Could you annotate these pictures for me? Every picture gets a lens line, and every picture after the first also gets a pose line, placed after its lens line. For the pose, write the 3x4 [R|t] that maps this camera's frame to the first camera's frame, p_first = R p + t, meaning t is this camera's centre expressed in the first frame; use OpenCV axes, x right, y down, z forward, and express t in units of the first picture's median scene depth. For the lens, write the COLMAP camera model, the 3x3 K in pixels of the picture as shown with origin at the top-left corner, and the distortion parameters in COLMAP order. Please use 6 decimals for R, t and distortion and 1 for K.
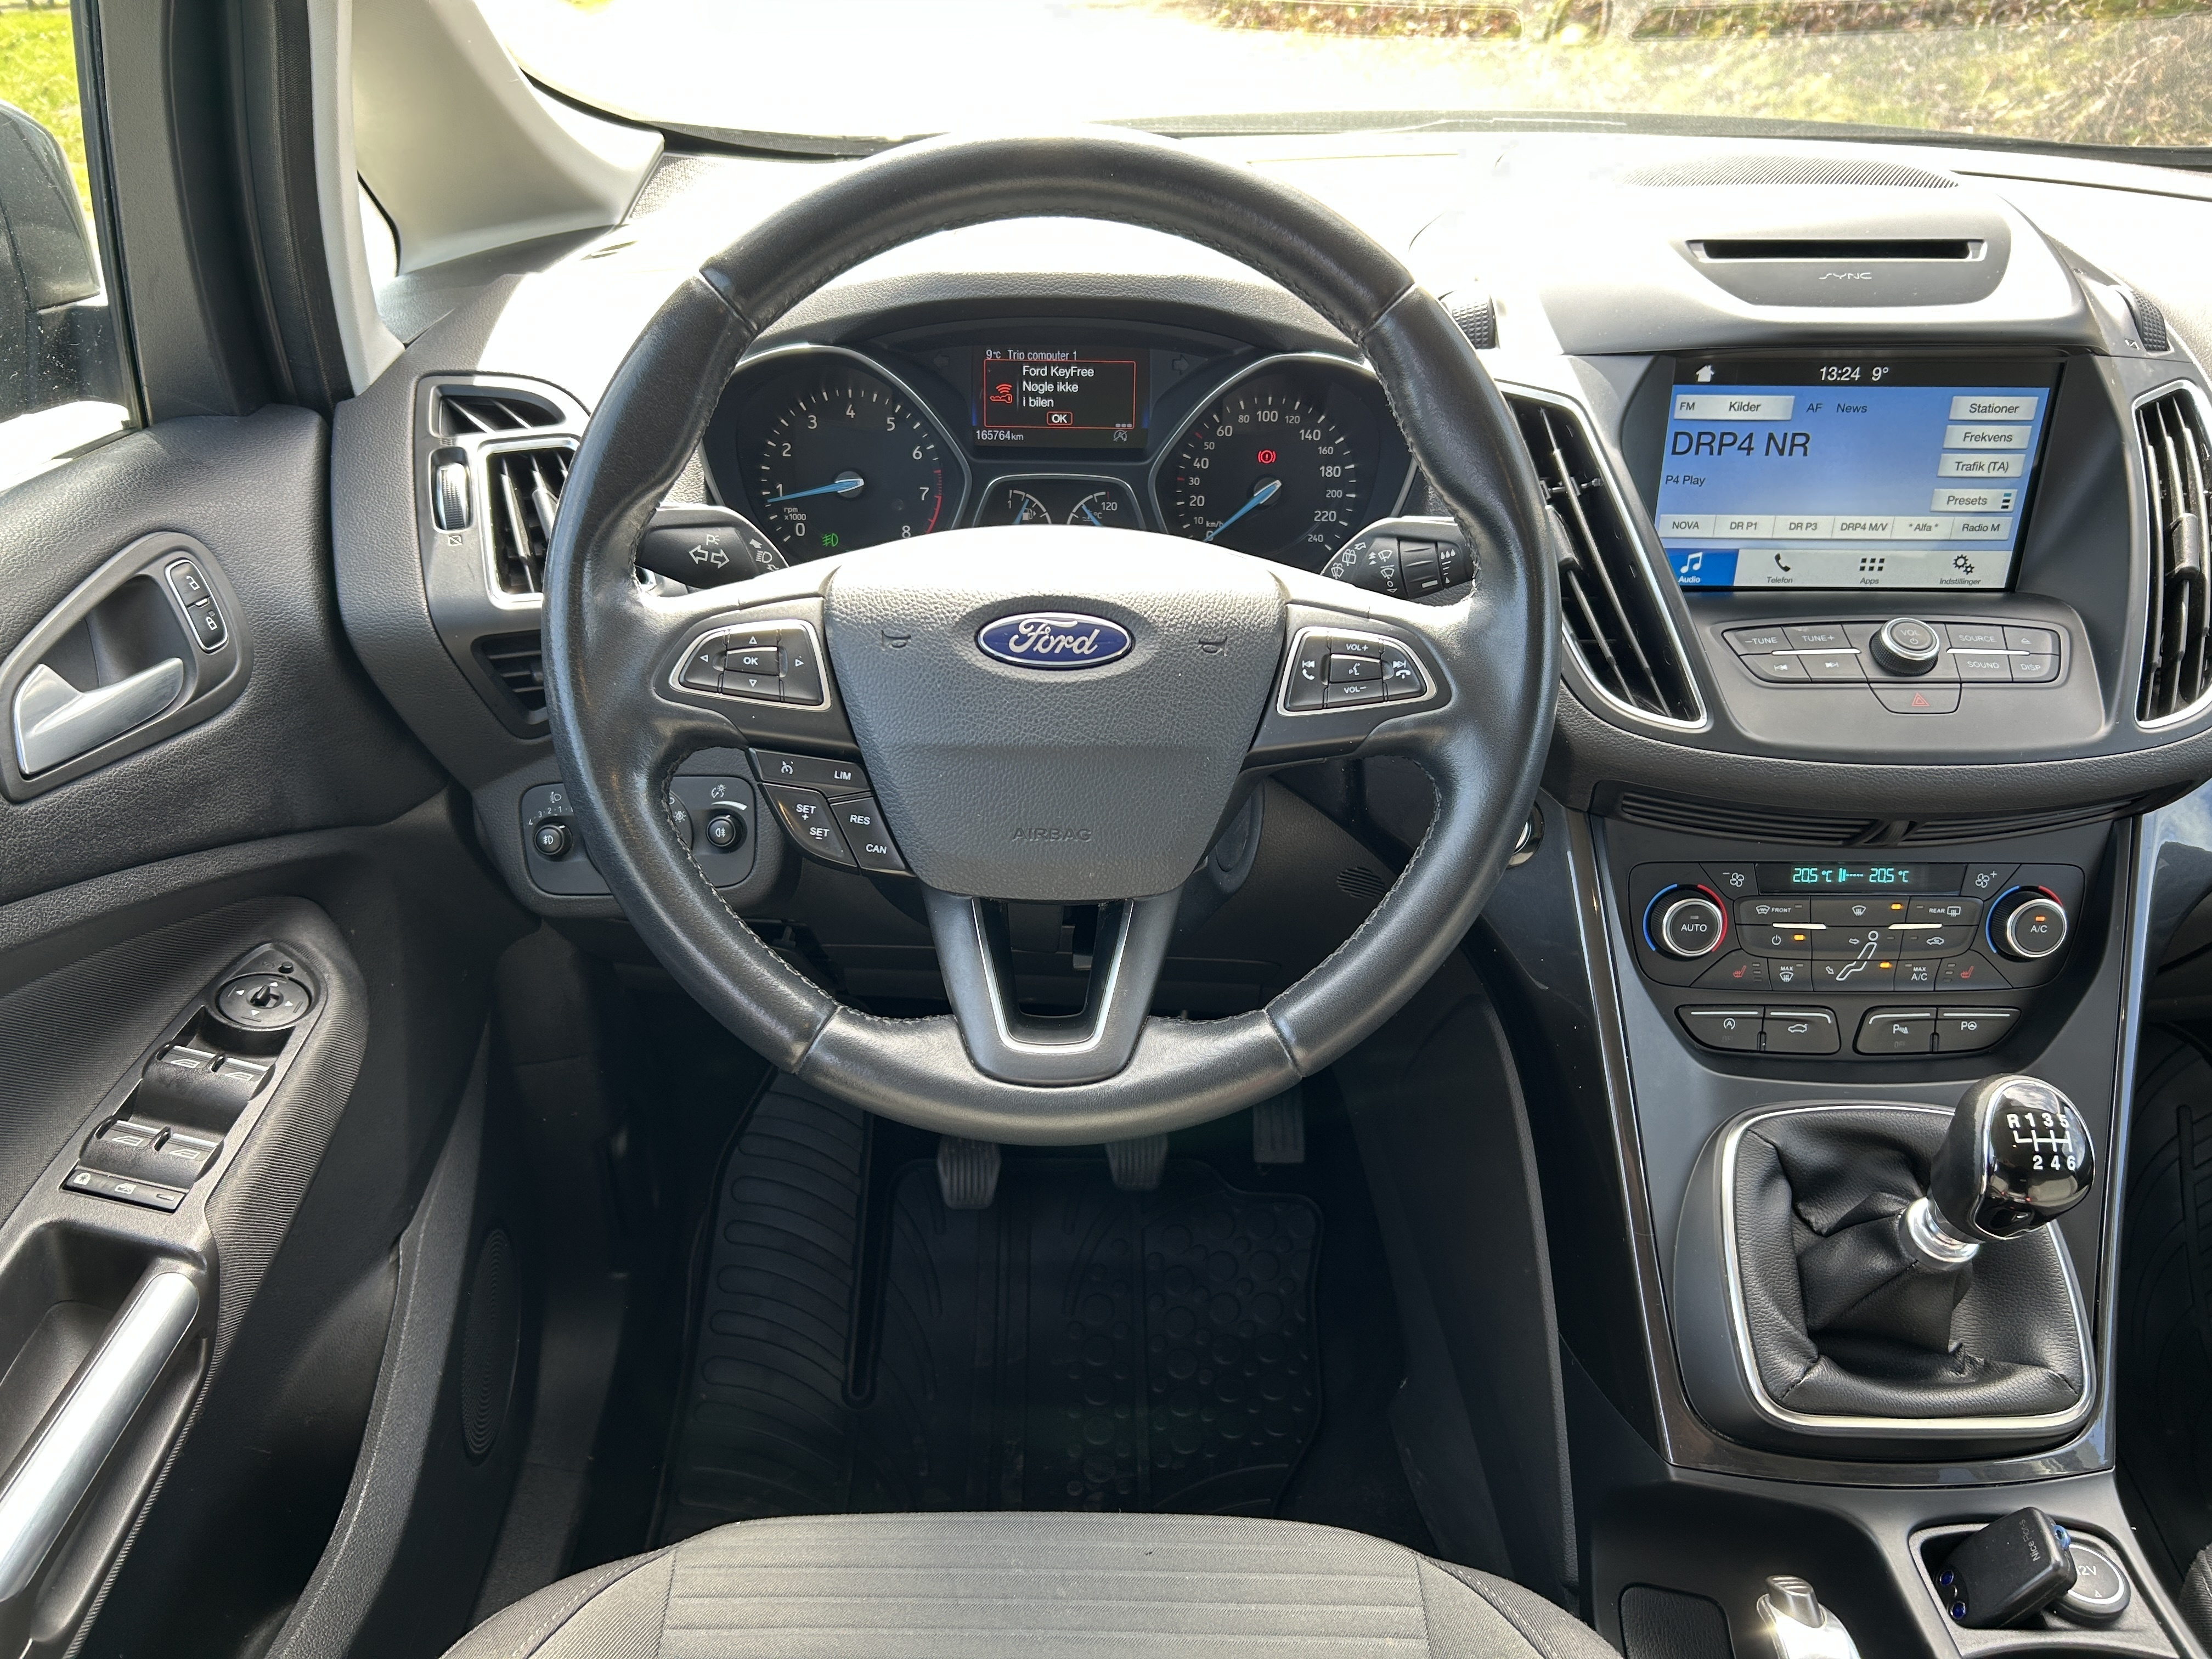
lens RADIAL K [[2027.1, 0, 1108.4], [0, 2027.1, 846.5], [0, 0, 1]] dist [0.128008, -0.153662]
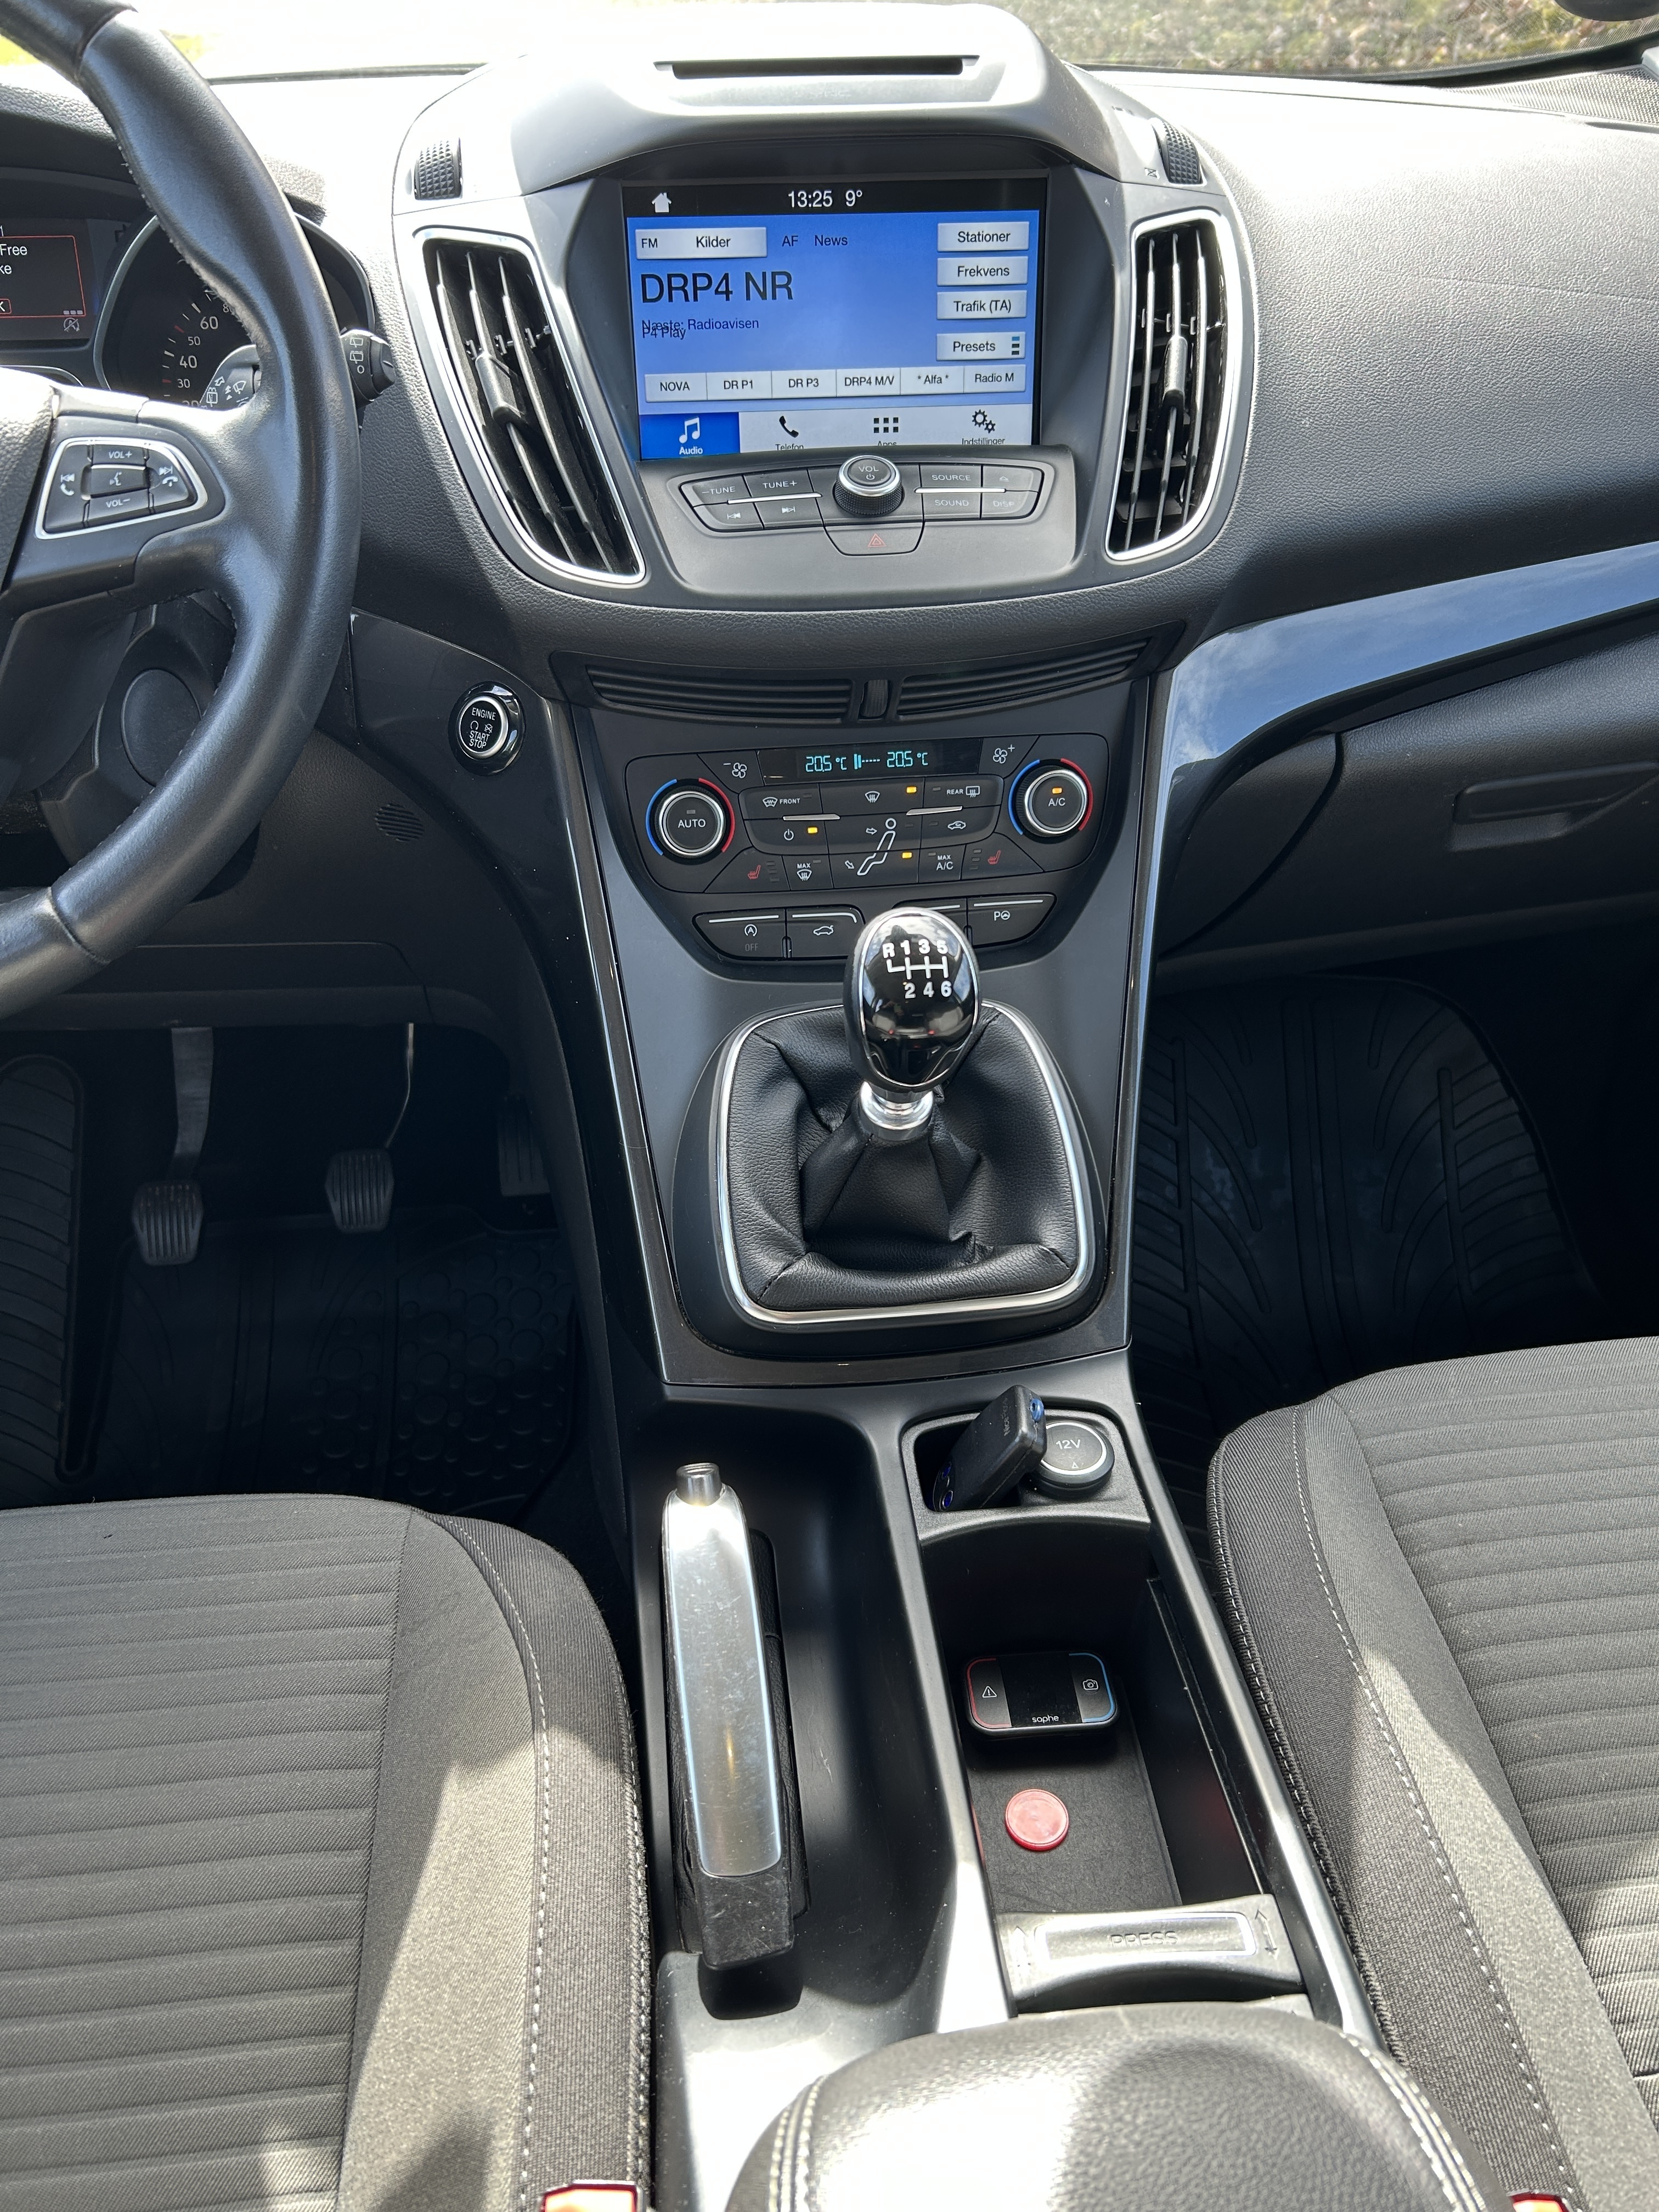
lens RADIAL K [[2027.1, 0, 829.5], [0, 2027.1, 1106.0], [0, 0, 1]] dist [0.128008, -0.153662]
pose [[0.995057, -0.072769, 0.067580, 0.275347], [0.069077, 0.996069, 0.055448, 0.119697], [-0.071349, -0.050506, 0.996172, 0.074818]]
